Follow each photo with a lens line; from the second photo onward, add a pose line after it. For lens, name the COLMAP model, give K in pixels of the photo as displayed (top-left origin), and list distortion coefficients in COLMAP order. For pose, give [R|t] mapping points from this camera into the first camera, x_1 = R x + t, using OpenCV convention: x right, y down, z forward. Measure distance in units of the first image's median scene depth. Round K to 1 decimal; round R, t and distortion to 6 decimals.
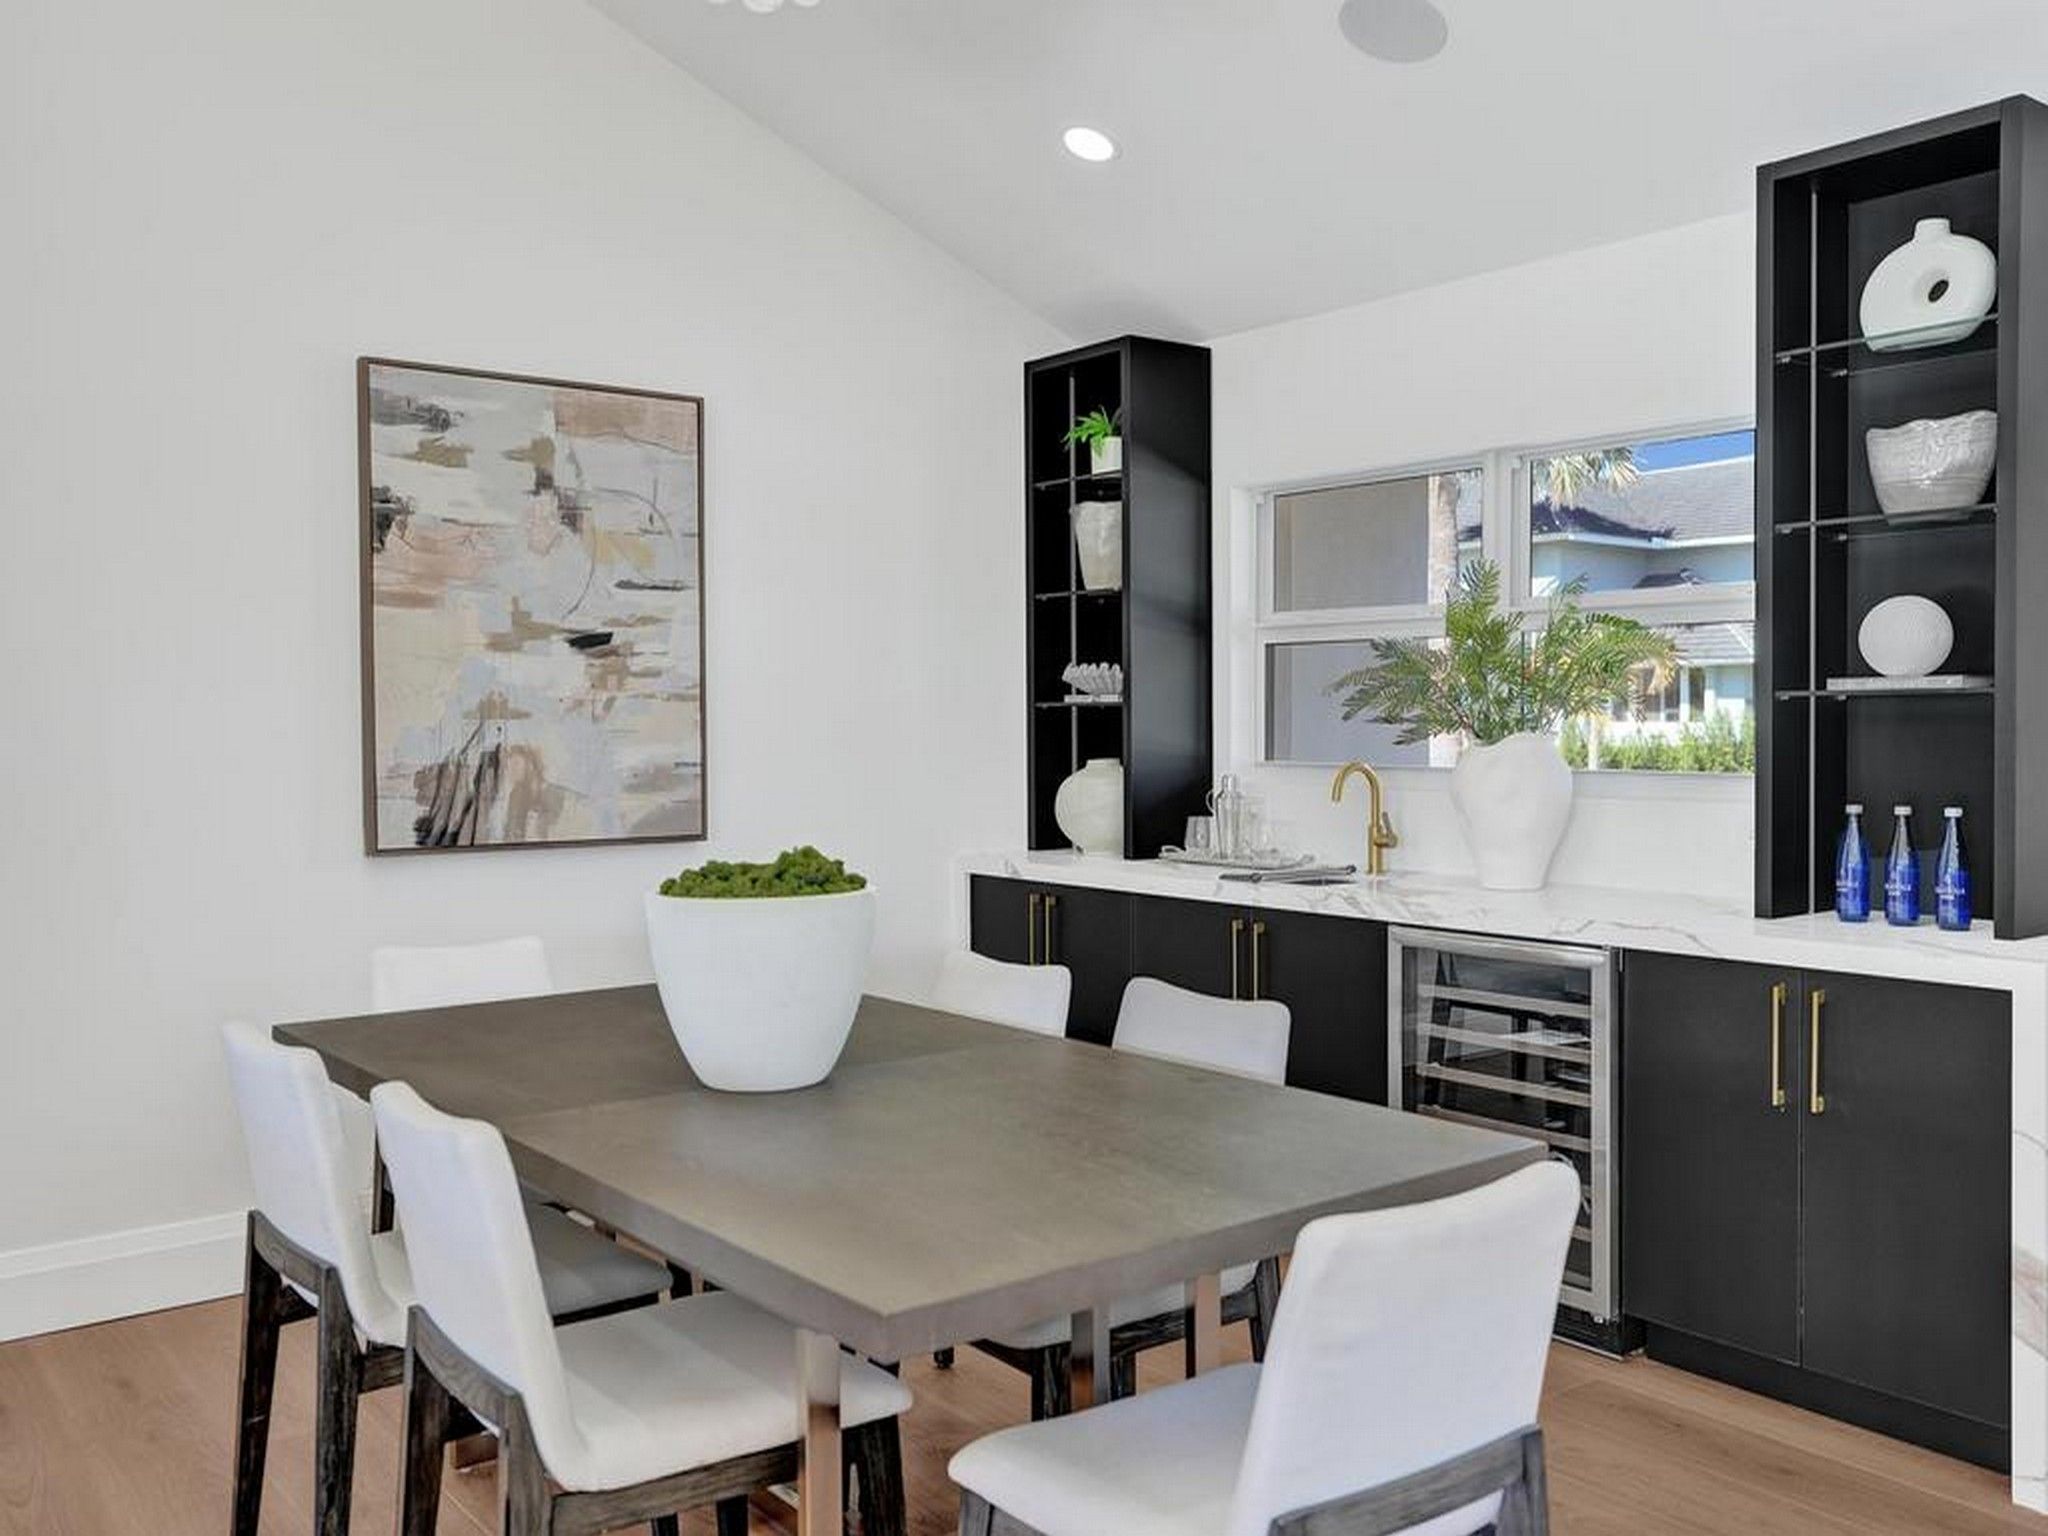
lens RADIAL K [[1828.7, 0, 1034.9], [0, 1828.7, 774.2], [0, 0, 1]] dist [0.001173, 0.000768]
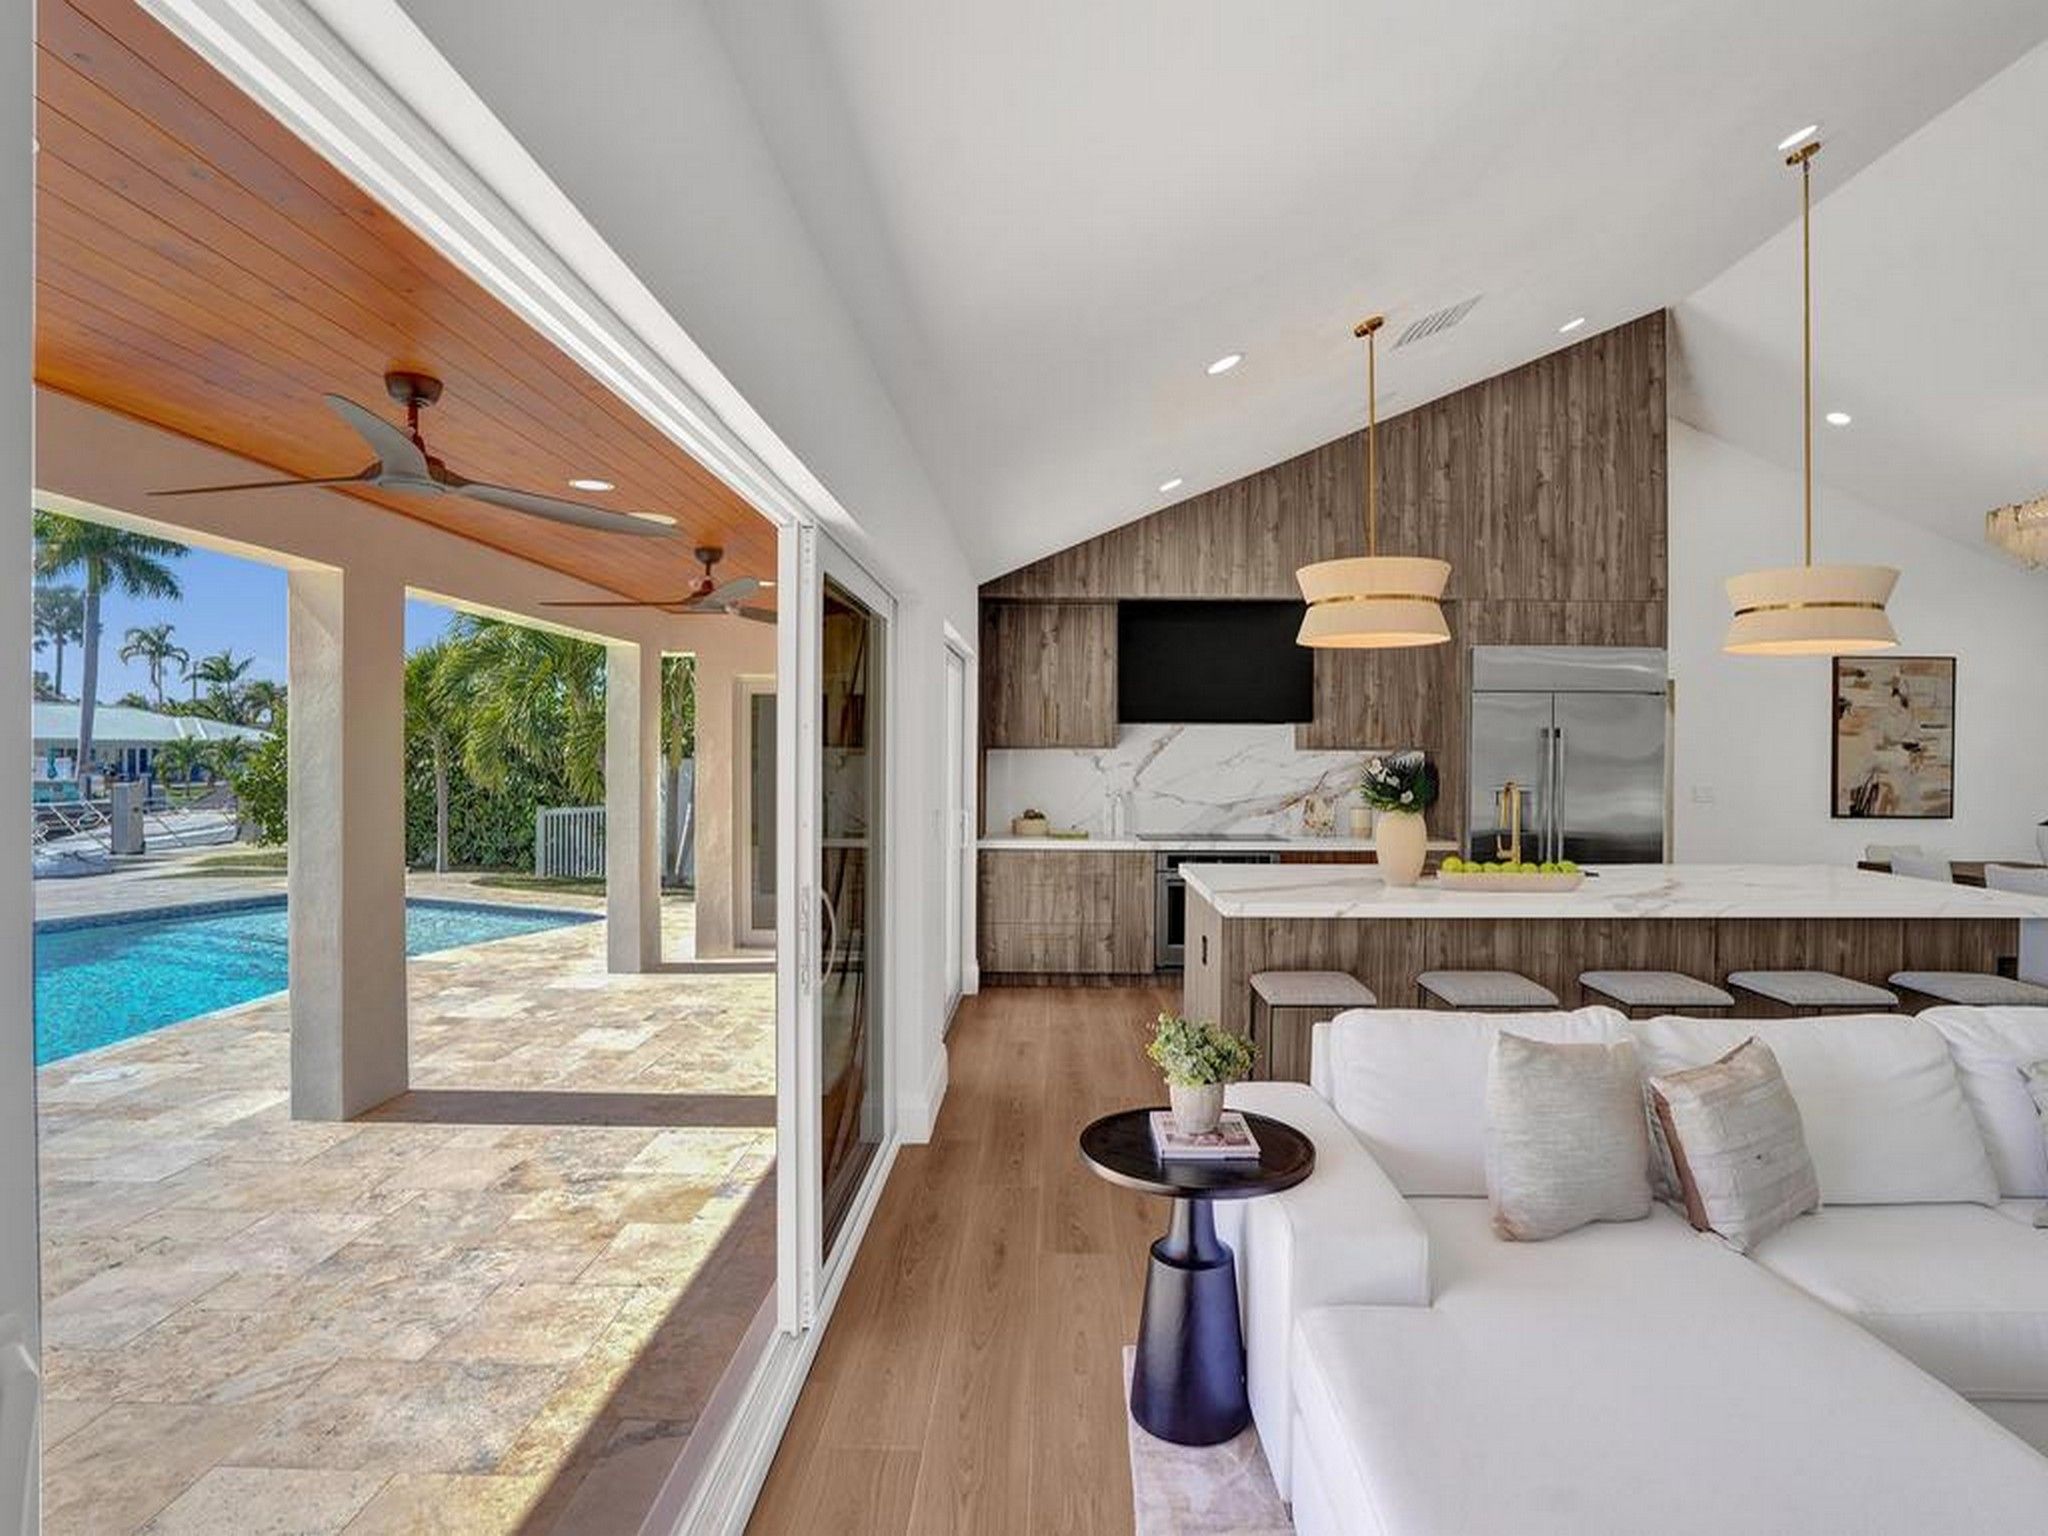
lens RADIAL K [[1072.8, 0, 1030.7], [0, 1072.8, 763.5], [0, 0, 1]] dist [-0.067695, 0.022710]
pose [[0.770398, 0.015578, -0.637372, -0.280497], [-0.032526, 0.999360, -0.014889, 0.023430], [0.636733, 0.032201, 0.770412, -1.145050]]
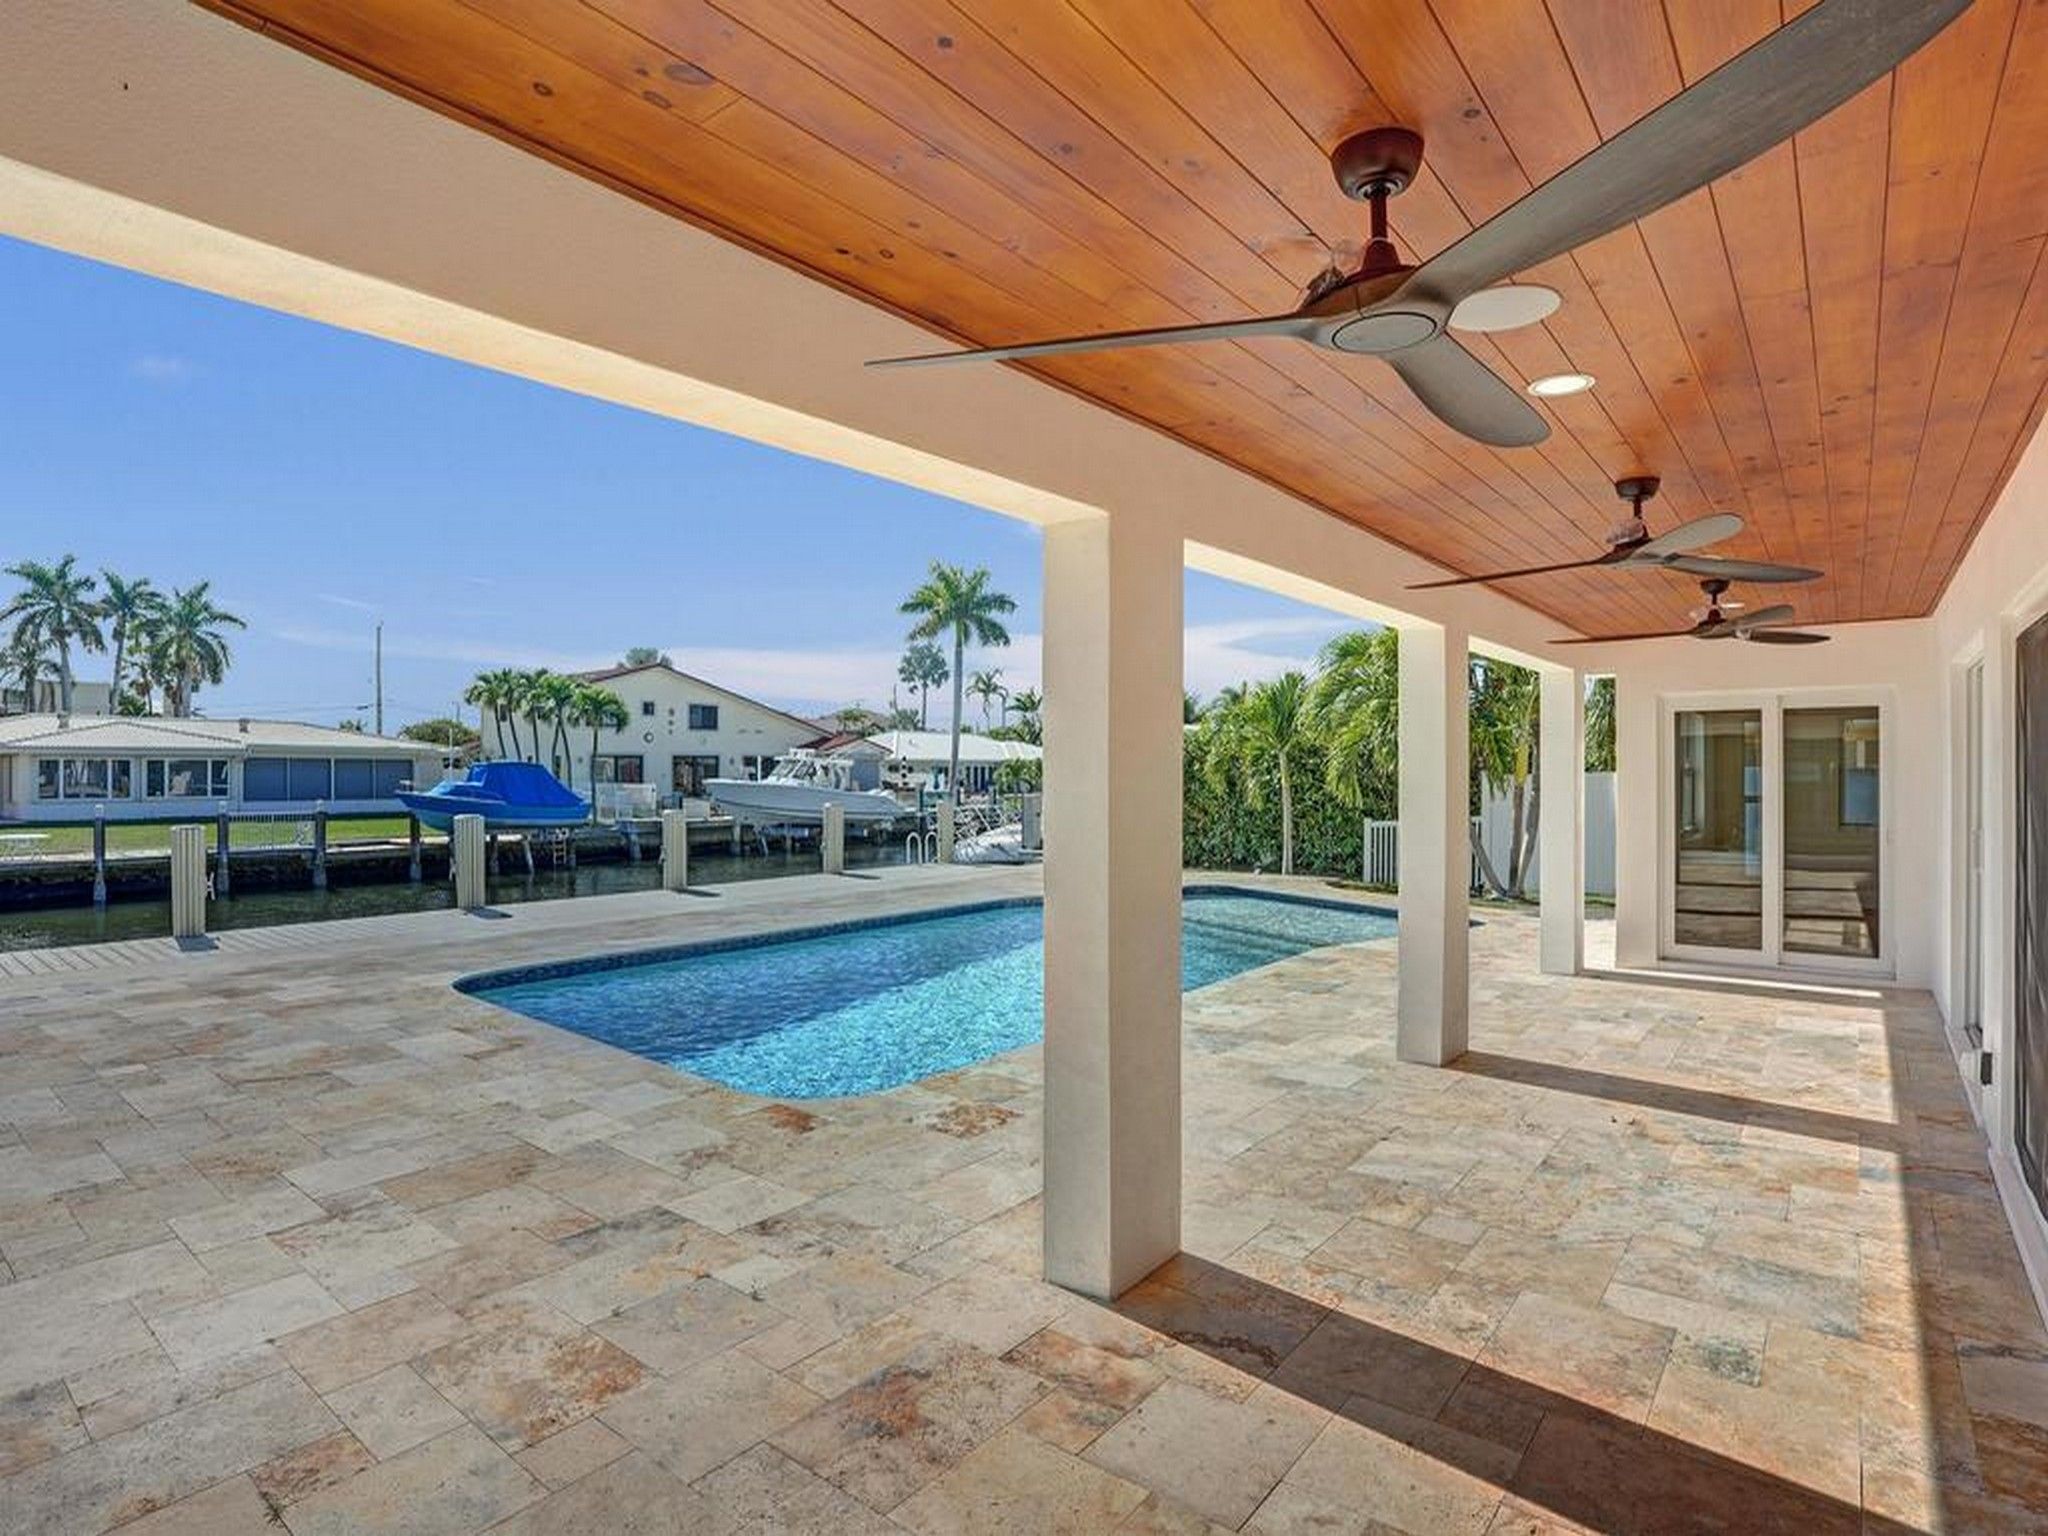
lens RADIAL K [[1072.8, 0, 1013.6], [0, 1072.8, 764.2], [0, 0, 1]] dist [-0.067695, 0.022710]
pose [[0.226661, 0.003377, -0.973968, -0.298304], [-0.036354, 0.999327, -0.004995, 0.034234], [0.973295, 0.036539, 0.226631, -1.566453]]
